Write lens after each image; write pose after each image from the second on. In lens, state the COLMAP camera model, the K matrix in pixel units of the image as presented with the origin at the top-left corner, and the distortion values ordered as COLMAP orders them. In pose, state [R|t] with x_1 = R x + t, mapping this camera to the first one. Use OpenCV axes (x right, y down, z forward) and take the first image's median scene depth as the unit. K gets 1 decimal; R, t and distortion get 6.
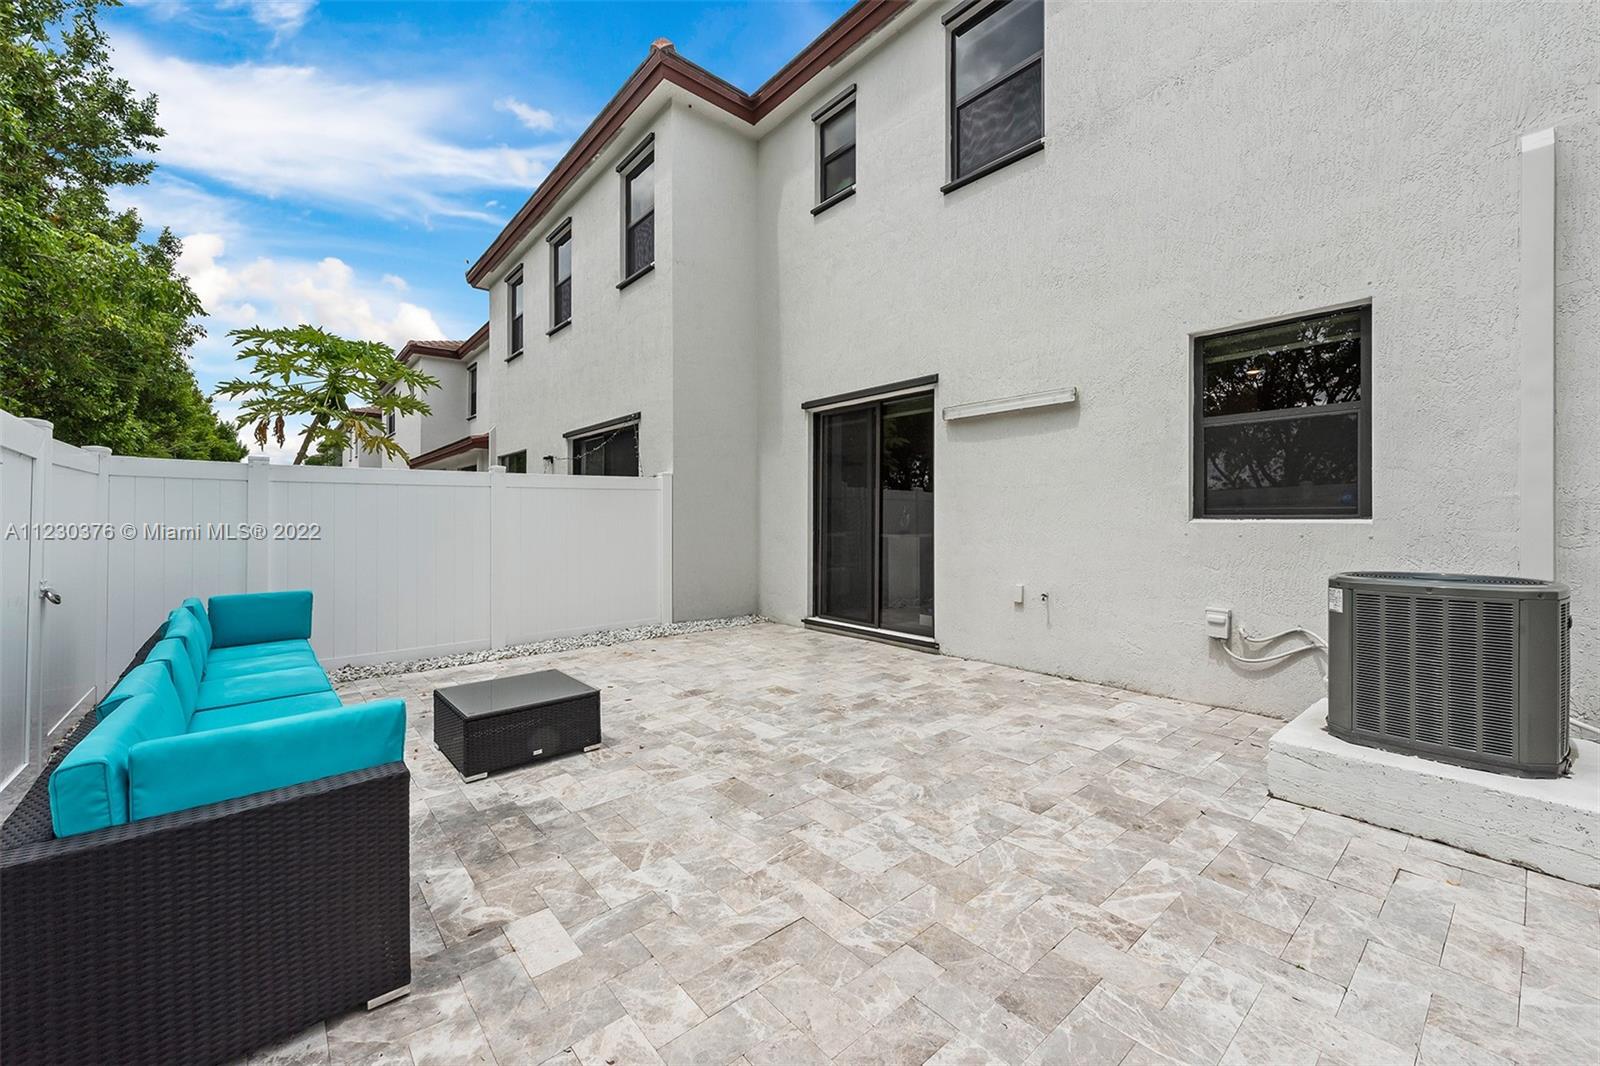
lens RADIAL K [[634.1, 0, 809.9], [0, 634.1, 516.4], [0, 0, 1]] dist [0.020607, -0.006868]
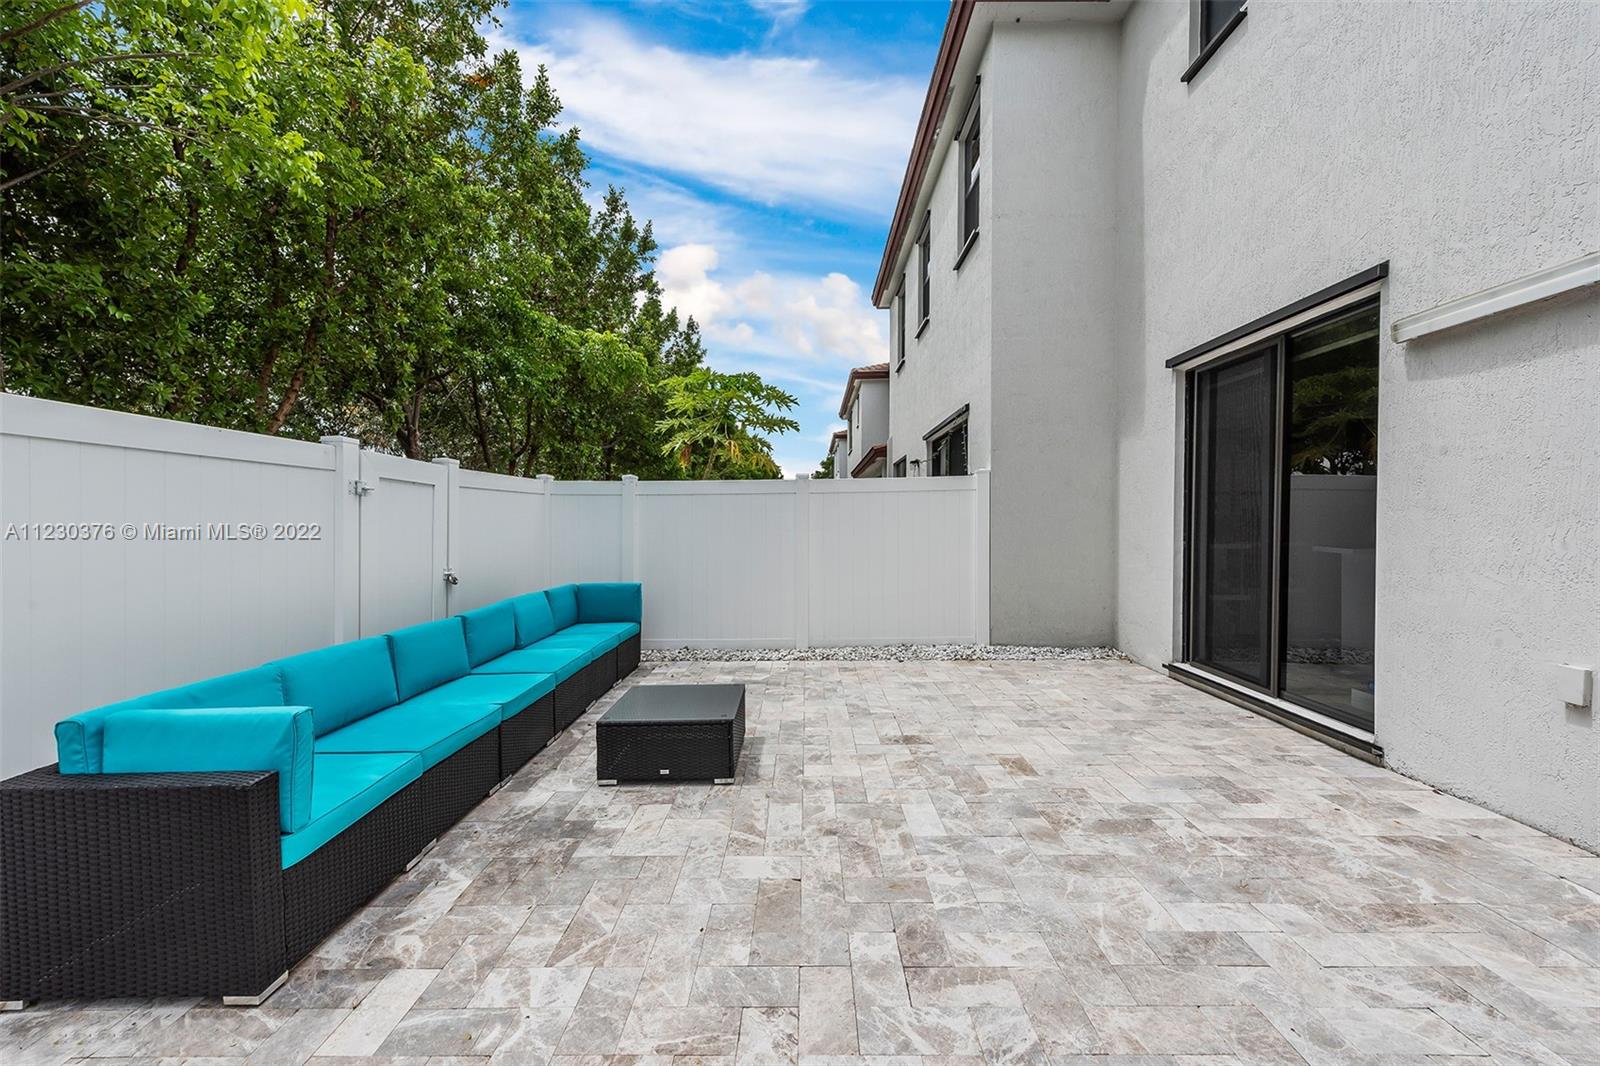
lens RADIAL K [[625.6, 0, 800.0], [0, 625.6, 533.0], [0, 0, 1]] dist [0.018022, -0.006945]
pose [[0.743007, 0.010185, -0.669207, 0.284213], [0.005443, 0.999759, 0.021259, -0.004871], [0.669262, -0.019438, 0.742772, 0.365099]]
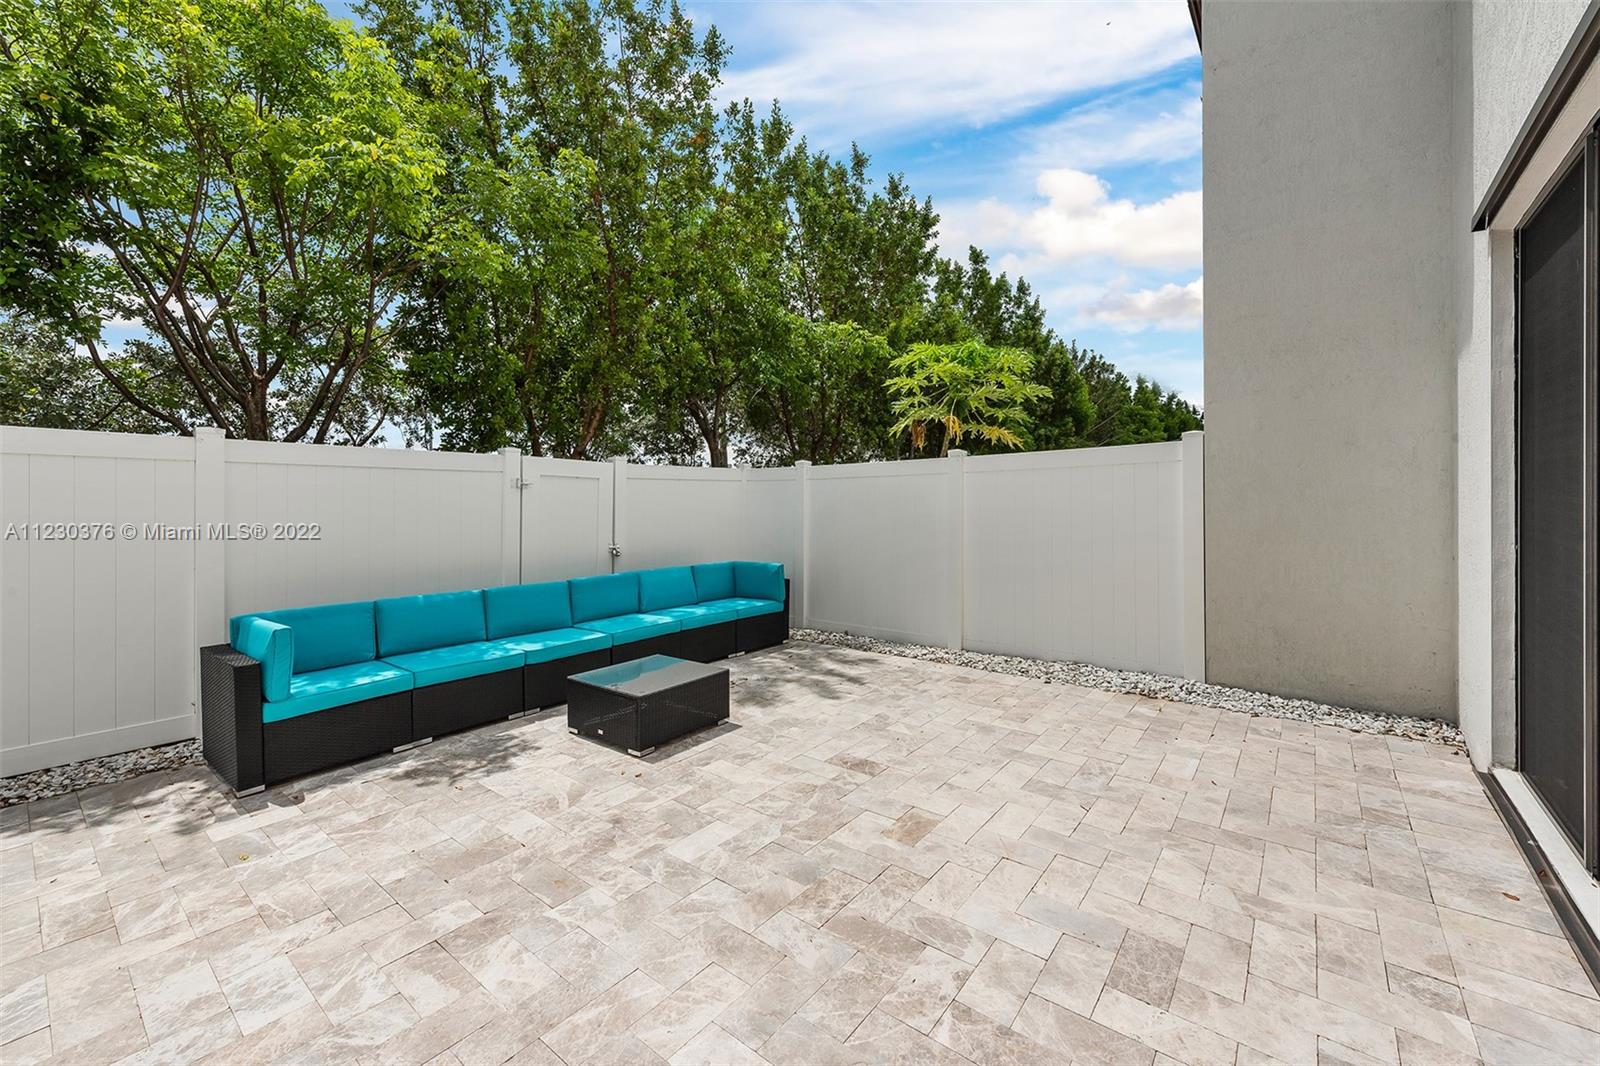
lens RADIAL K [[643.3, 0, 800.7], [0, 643.3, 501.7], [0, 0, 1]] dist [0.015113, -0.004626]
pose [[0.168952, -0.000714, -0.985624, 0.573393], [0.011503, 0.999933, 0.001247, -0.012501], [0.985557, -0.011548, 0.168949, 0.943900]]
